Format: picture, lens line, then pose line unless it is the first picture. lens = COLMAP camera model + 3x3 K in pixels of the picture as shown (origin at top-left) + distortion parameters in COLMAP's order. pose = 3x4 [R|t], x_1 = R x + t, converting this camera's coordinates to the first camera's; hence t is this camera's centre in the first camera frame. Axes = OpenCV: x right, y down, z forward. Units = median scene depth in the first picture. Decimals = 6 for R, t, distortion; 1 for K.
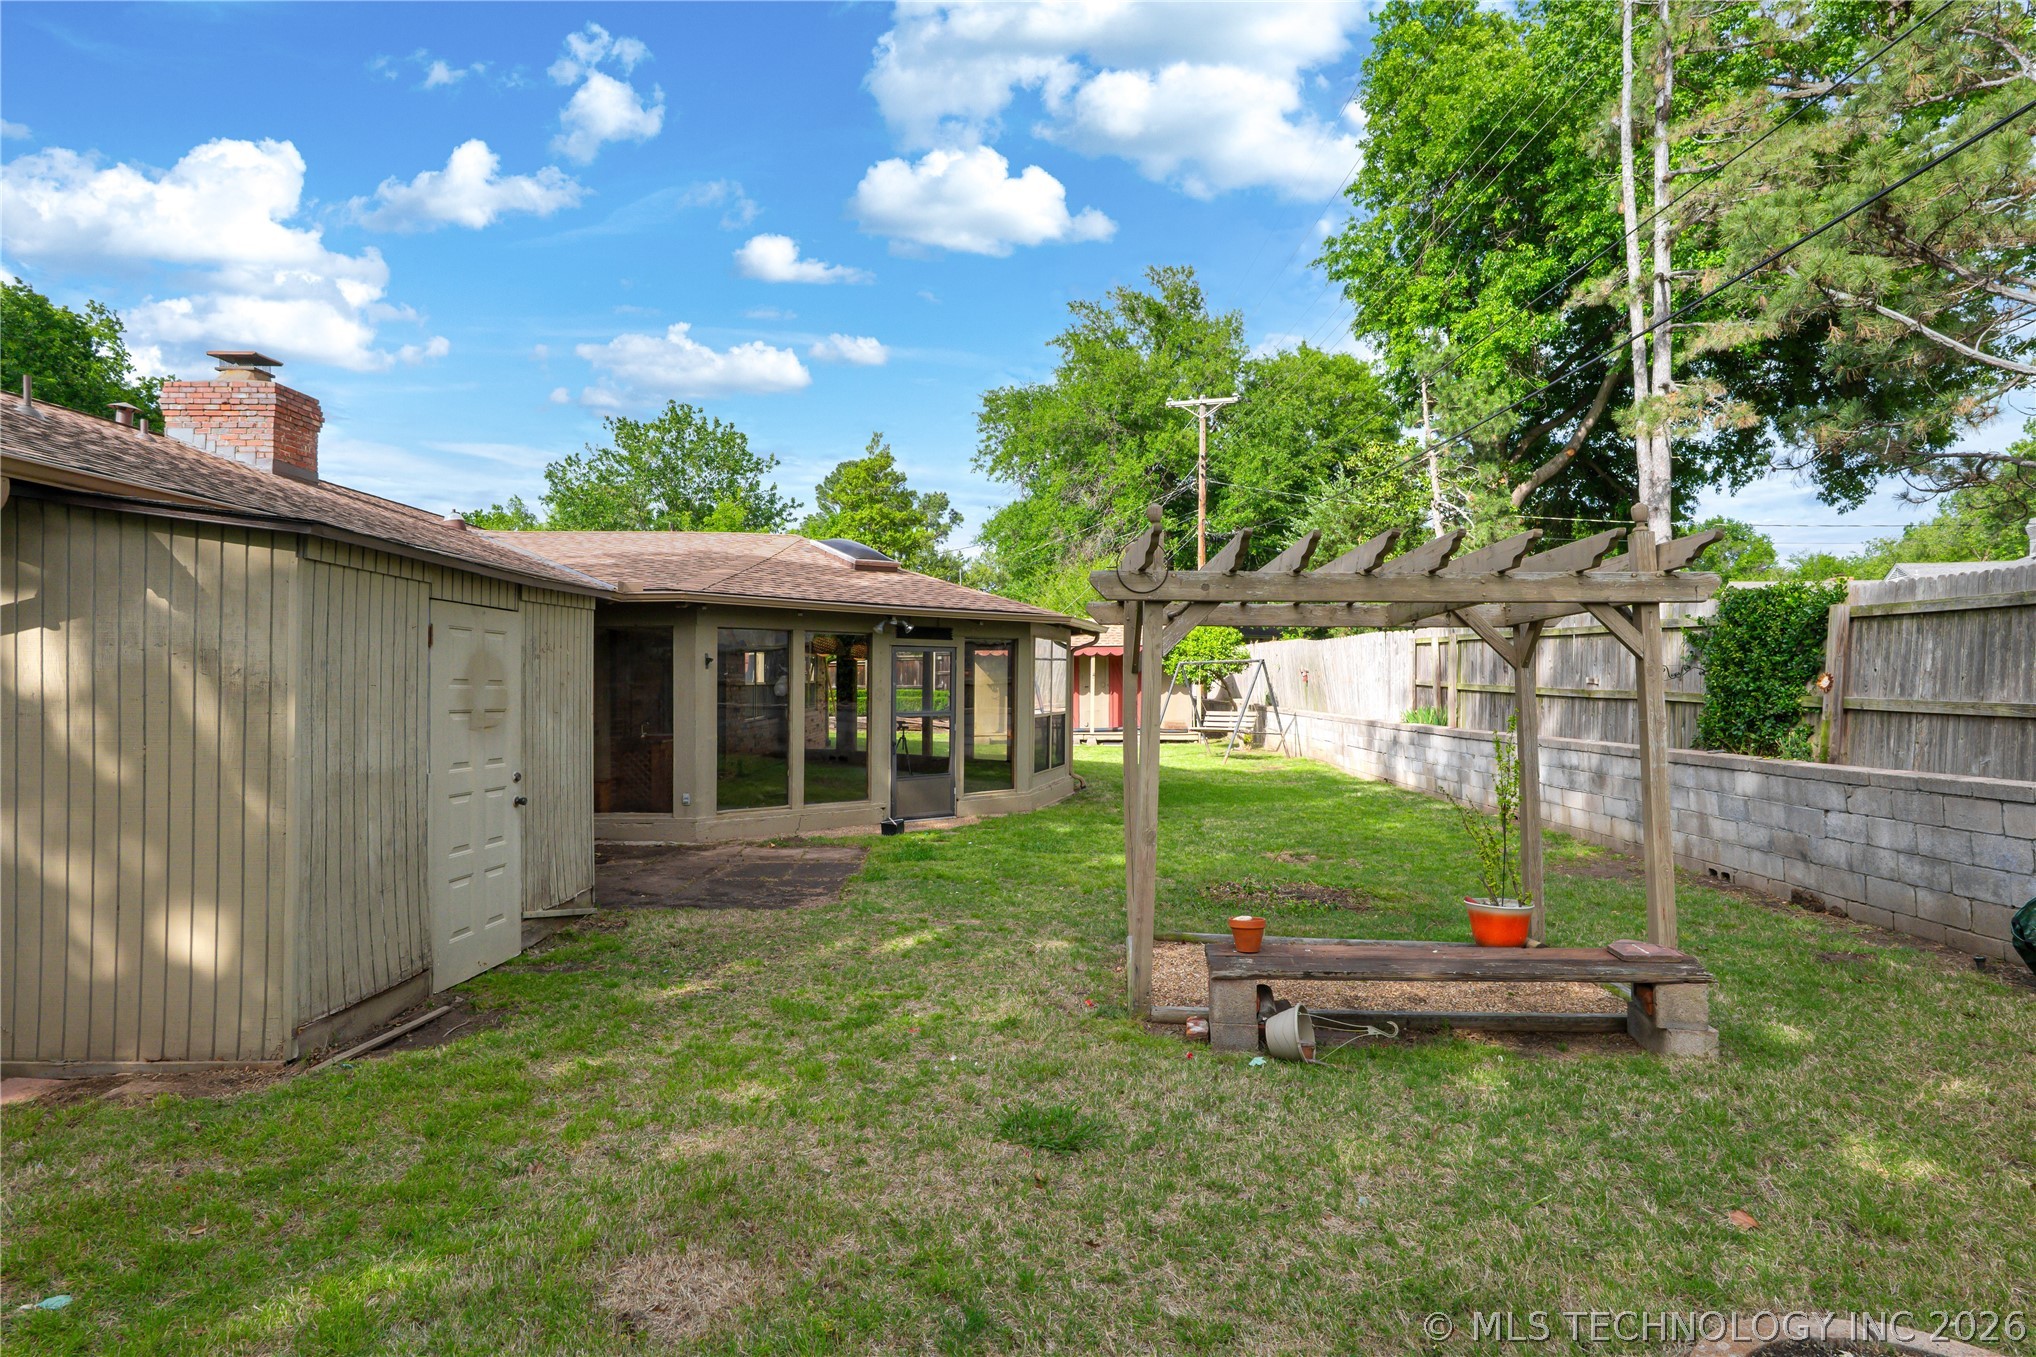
lens RADIAL K [[1083.9, 0, 1012.8], [0, 1083.9, 688.3], [0, 0, 1]] dist [-0.010753, 0.001554]
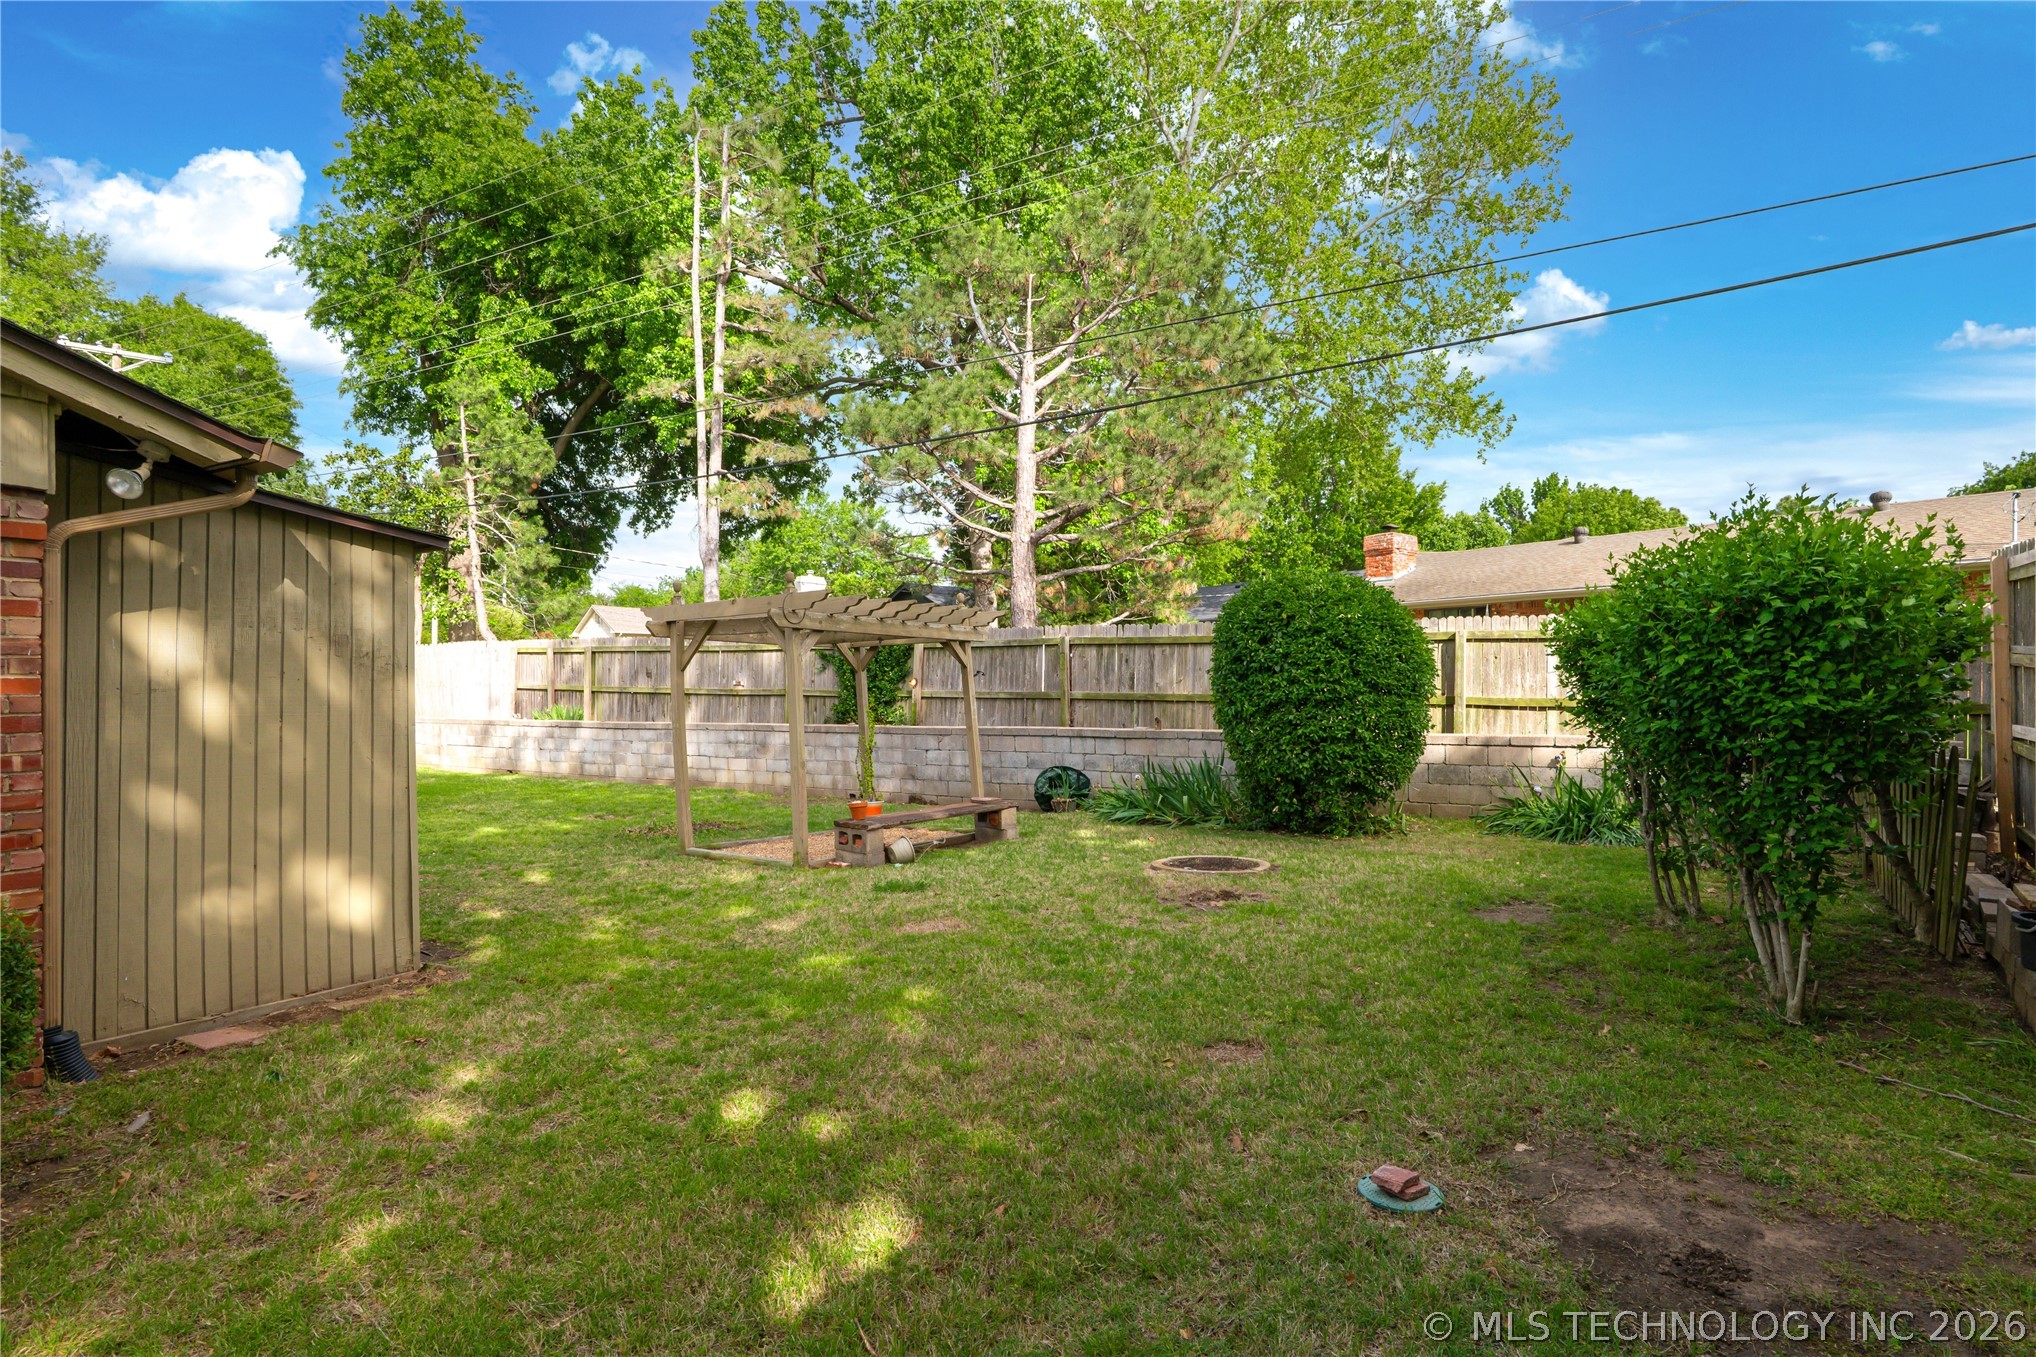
lens RADIAL K [[1083.9, 0, 1034.5], [0, 1083.9, 675.9], [0, 0, 1]] dist [-0.010753, 0.001554]
pose [[0.520748, 0.011784, 0.853629, -0.367826], [0.006086, 0.999828, -0.017515, 0.008826], [-0.853689, 0.014316, 0.520587, -0.070573]]
